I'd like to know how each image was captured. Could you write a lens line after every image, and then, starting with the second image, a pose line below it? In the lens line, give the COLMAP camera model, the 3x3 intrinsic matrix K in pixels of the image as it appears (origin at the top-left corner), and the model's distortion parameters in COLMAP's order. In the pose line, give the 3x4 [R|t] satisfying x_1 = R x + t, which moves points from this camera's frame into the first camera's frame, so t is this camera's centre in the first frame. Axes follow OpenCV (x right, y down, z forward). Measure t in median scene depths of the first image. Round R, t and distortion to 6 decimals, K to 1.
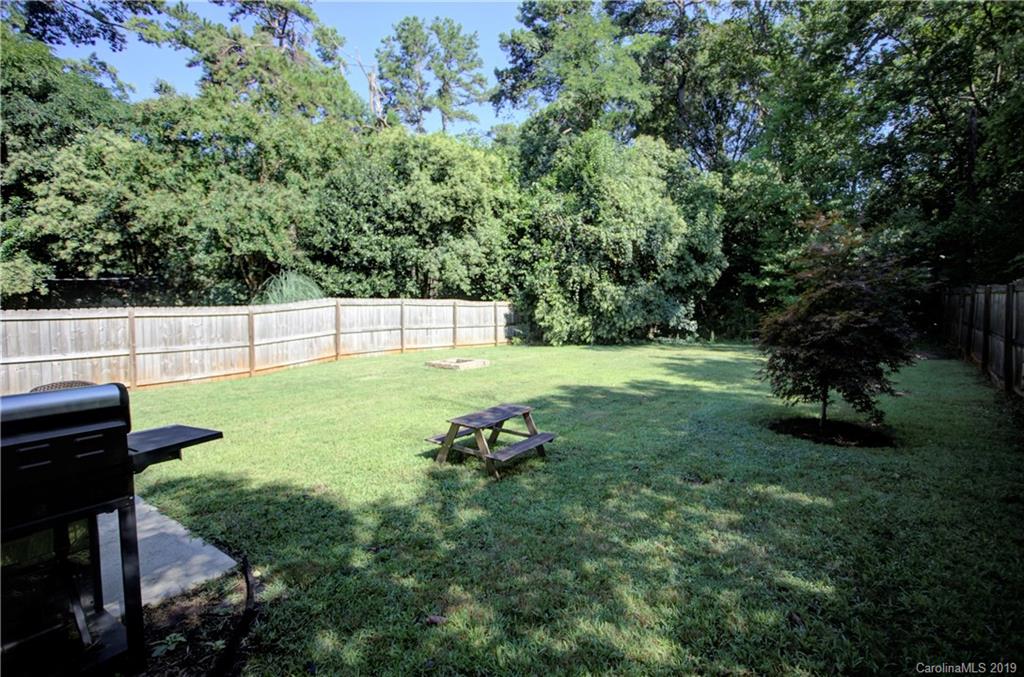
lens RADIAL K [[492.6, 0, 513.7], [0, 492.6, 336.9], [0, 0, 1]] dist [-0.008723, 0.001154]
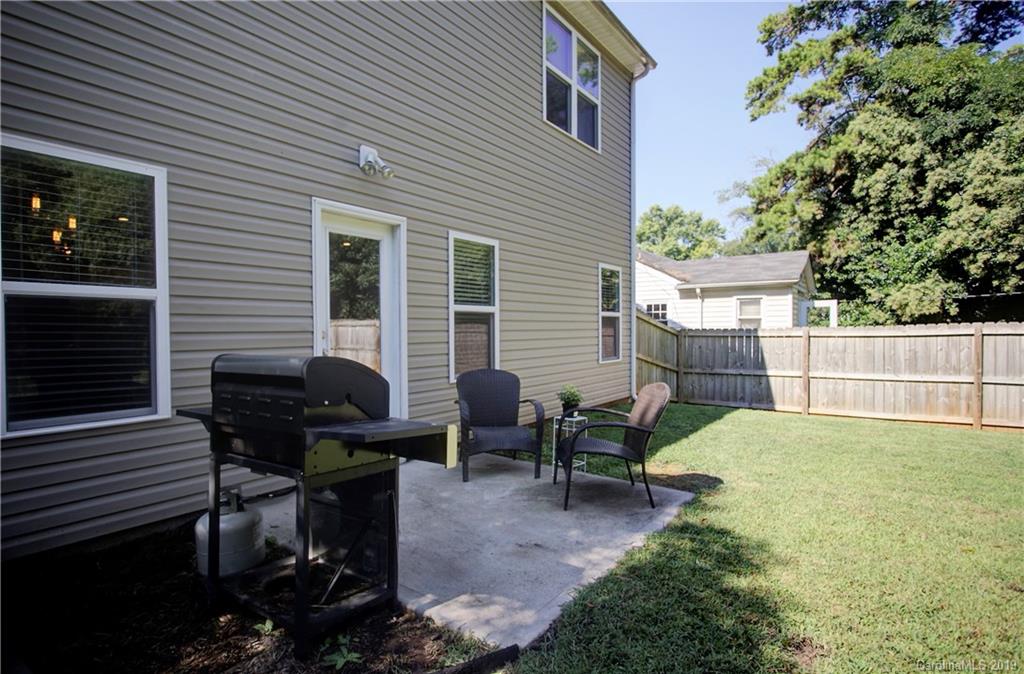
lens RADIAL K [[520.2, 0, 509.4], [0, 520.2, 336.8], [0, 0, 1]] dist [-0.005667, -0.001534]
pose [[-0.008988, 0.004928, -0.999947, 0.030442], [-0.063335, 0.997977, 0.005488, 0.003307], [0.997952, 0.063381, -0.008657, 0.175251]]
